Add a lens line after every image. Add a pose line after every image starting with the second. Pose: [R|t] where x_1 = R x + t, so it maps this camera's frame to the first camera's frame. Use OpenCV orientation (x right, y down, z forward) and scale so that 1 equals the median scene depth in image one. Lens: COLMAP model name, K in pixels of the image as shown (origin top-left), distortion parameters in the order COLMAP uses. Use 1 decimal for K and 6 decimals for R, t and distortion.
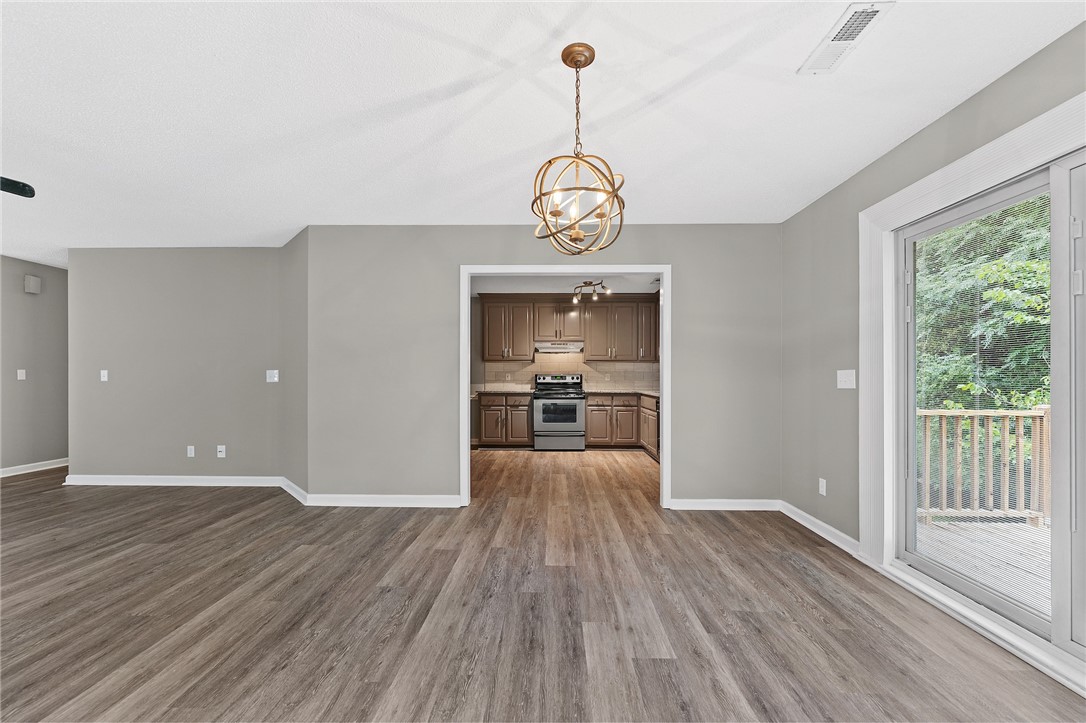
lens RADIAL K [[429.6, 0, 513.4], [0, 429.6, 383.1], [0, 0, 1]] dist [-0.000009, -0.000083]
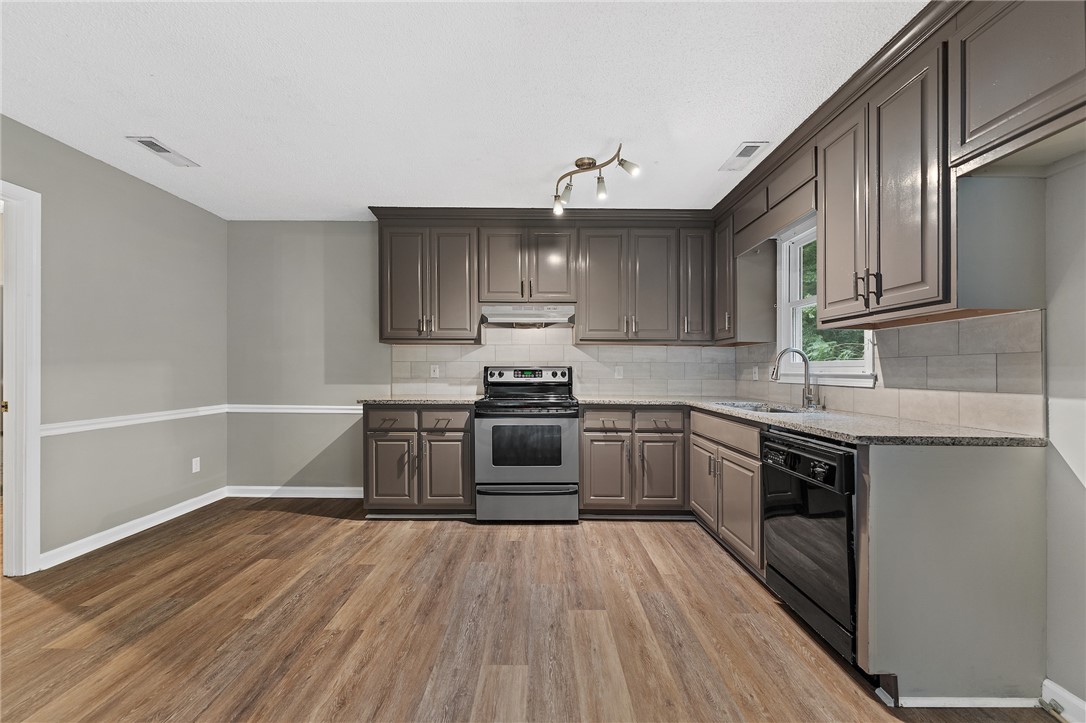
lens RADIAL K [[429.6, 0, 543.9], [0, 429.6, 369.4], [0, 0, 1]] dist [-0.000009, -0.000083]
pose [[0.995147, 0.002490, 0.098370, 0.078785], [-0.000399, 0.999774, -0.021272, -0.006713], [-0.098401, 0.021129, 0.994923, 0.513157]]
